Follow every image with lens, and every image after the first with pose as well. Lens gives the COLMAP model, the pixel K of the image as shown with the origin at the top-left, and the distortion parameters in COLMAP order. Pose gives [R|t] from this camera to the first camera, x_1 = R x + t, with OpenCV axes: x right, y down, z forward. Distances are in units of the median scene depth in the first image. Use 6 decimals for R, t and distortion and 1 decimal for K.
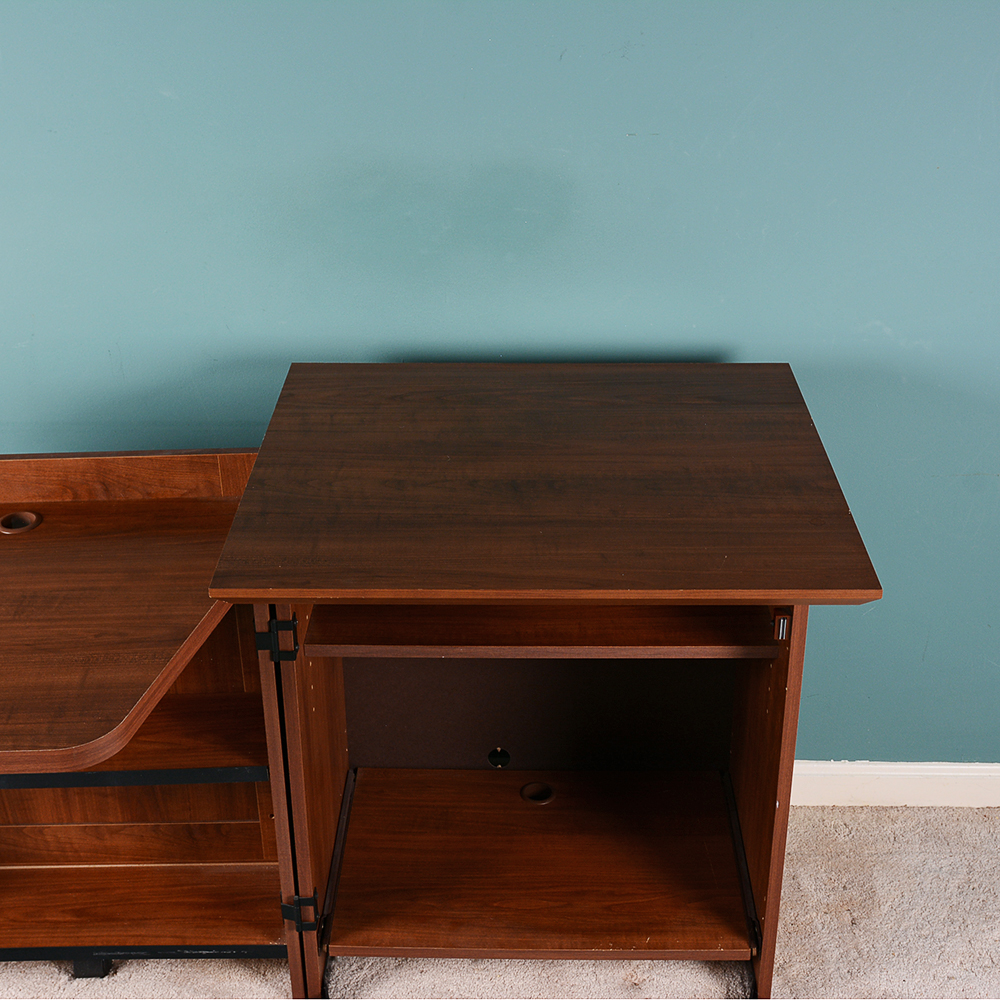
lens RADIAL K [[1541.2, 0, 496.3], [0, 1541.2, 498.5], [0, 0, 1]] dist [-0.045725, 0.000000]
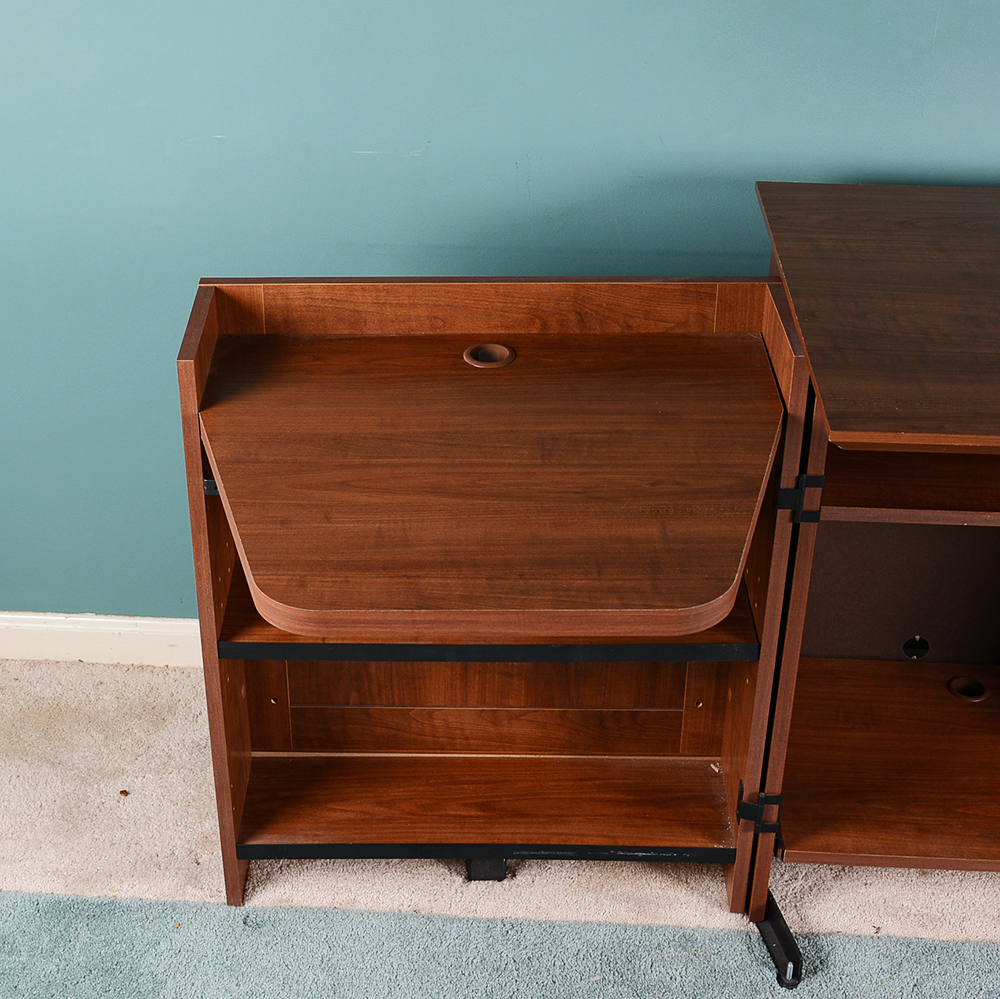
lens RADIAL K [[1785.0, 0, 424.5], [0, 1785.0, 494.6], [0, 0, 1]] dist [-0.052089, 0.000000]
pose [[0.999095, 0.027809, -0.032175, -0.288740], [-0.025558, 0.997332, 0.068381, 0.023866], [0.033991, -0.067497, 0.997140, -0.008335]]
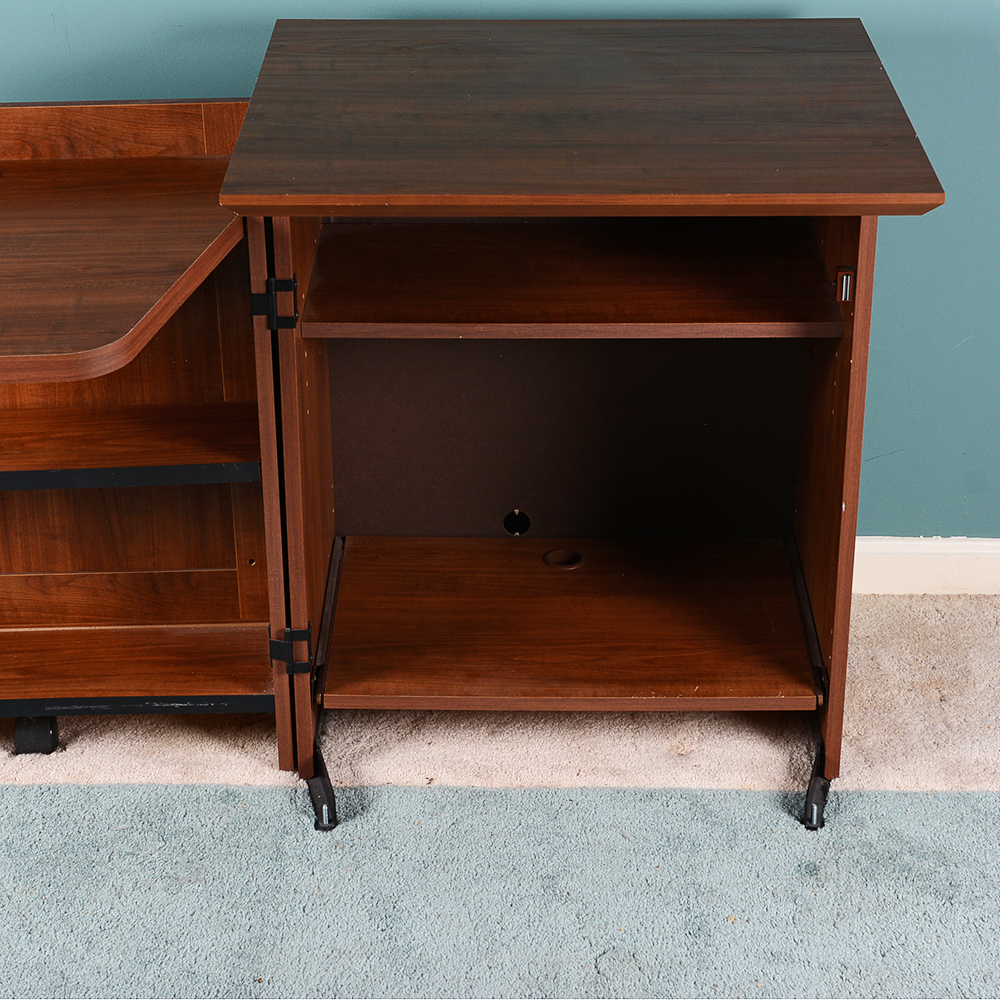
lens RADIAL K [[2390.0, 0, 497.9], [0, 2390.0, 499.2], [0, 0, 1]] dist [0.045472, 0.000000]
pose [[0.999925, -0.001971, 0.012057, -0.027931], [0.001988, 0.999997, -0.001370, 0.184611], [-0.012054, 0.001394, 0.999926, -0.335275]]
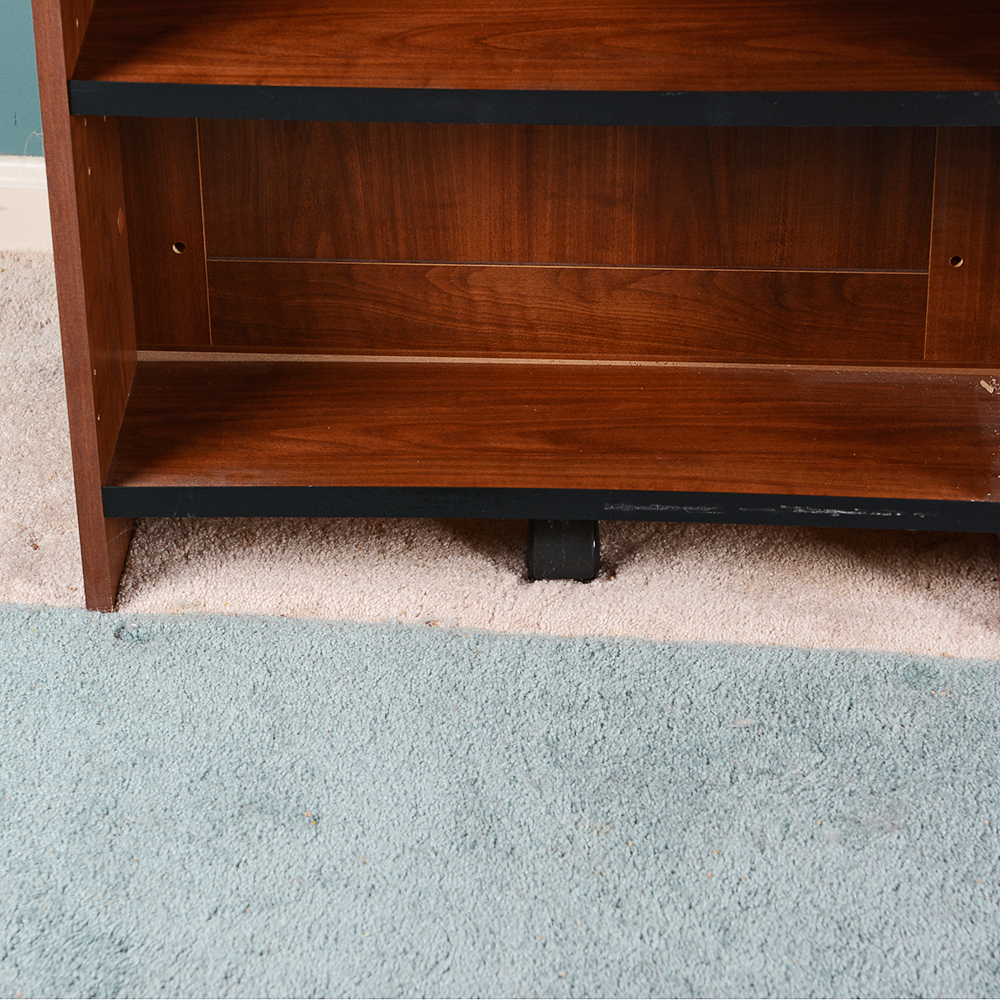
lens RADIAL K [[3997.9, 0, 505.5], [0, 3997.9, 505.8], [0, 0, 1]] dist [0.139317, 0.000000]
pose [[0.997457, 0.044386, -0.055754, -0.225310], [-0.038115, 0.993322, 0.108900, 0.161380], [0.060215, -0.106498, 0.992488, -0.259642]]
